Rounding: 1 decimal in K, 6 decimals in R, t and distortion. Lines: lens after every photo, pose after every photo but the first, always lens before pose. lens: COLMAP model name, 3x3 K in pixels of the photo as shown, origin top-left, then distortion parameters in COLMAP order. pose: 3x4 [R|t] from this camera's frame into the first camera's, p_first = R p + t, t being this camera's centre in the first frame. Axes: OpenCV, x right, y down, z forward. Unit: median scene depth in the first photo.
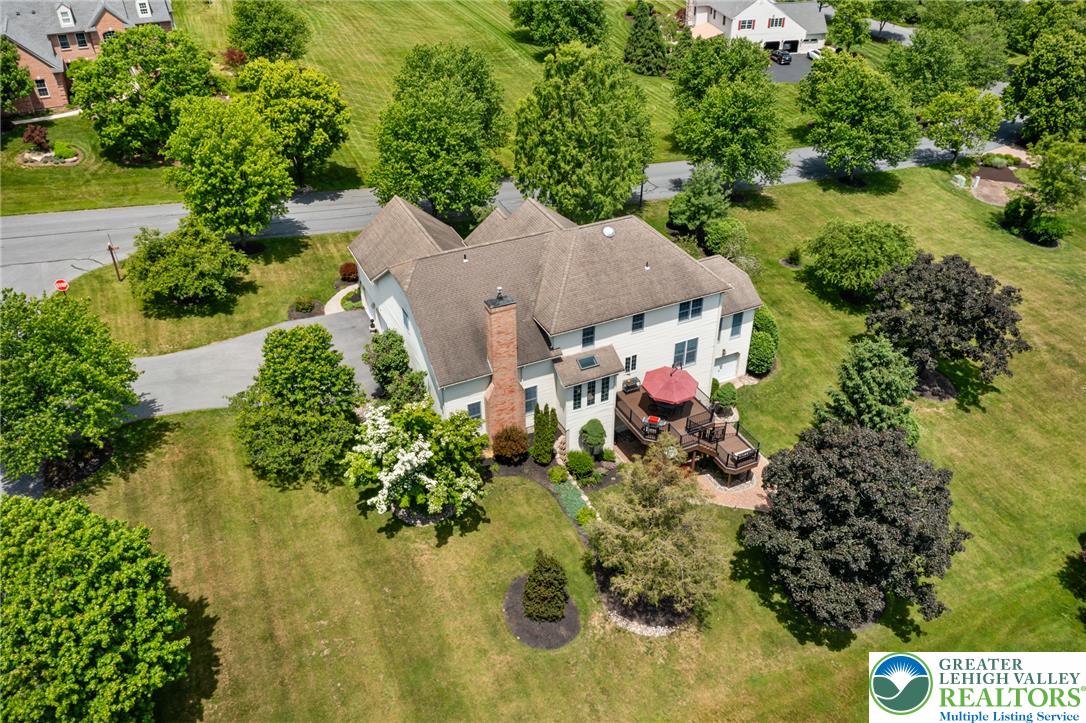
lens RADIAL K [[840.4, 0, 543.0], [0, 840.4, 361.5], [0, 0, 1]] dist [-0.010094, -0.003463]
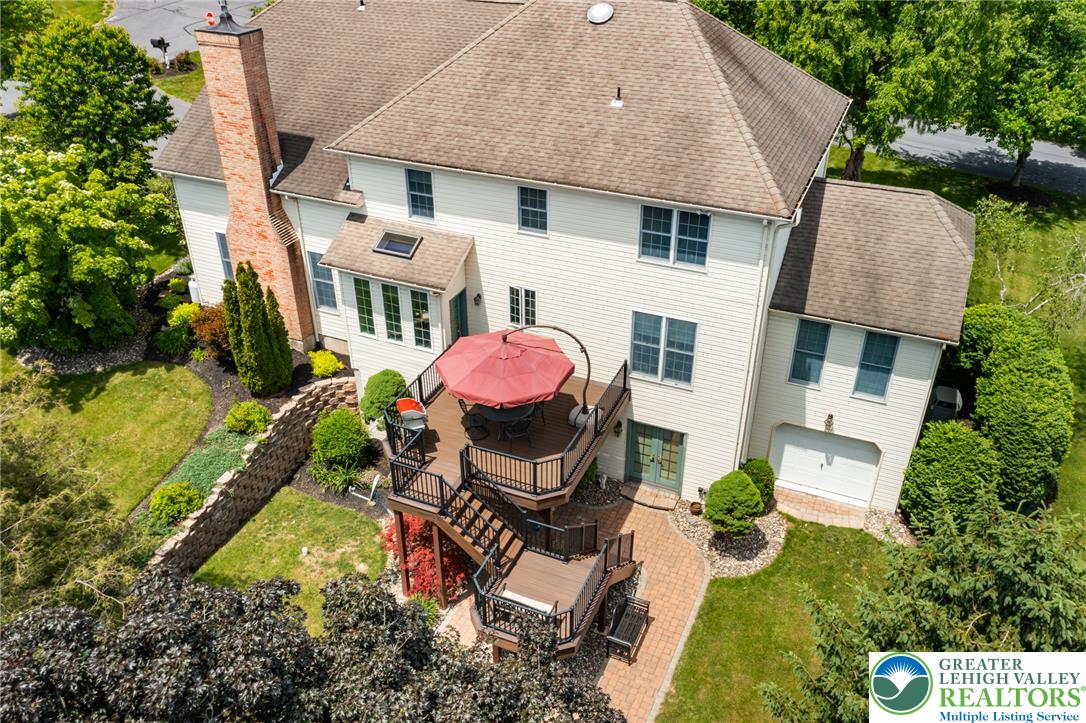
lens RADIAL K [[872.0, 0, 543.0], [0, 872.0, 361.5], [0, 0, 1]] dist [-0.005132, -0.001385]
pose [[0.648364, 0.399462, -0.648115, 0.427219], [-0.426700, 0.895687, 0.125187, -0.034135], [0.630516, 0.195384, 0.751182, 0.667218]]
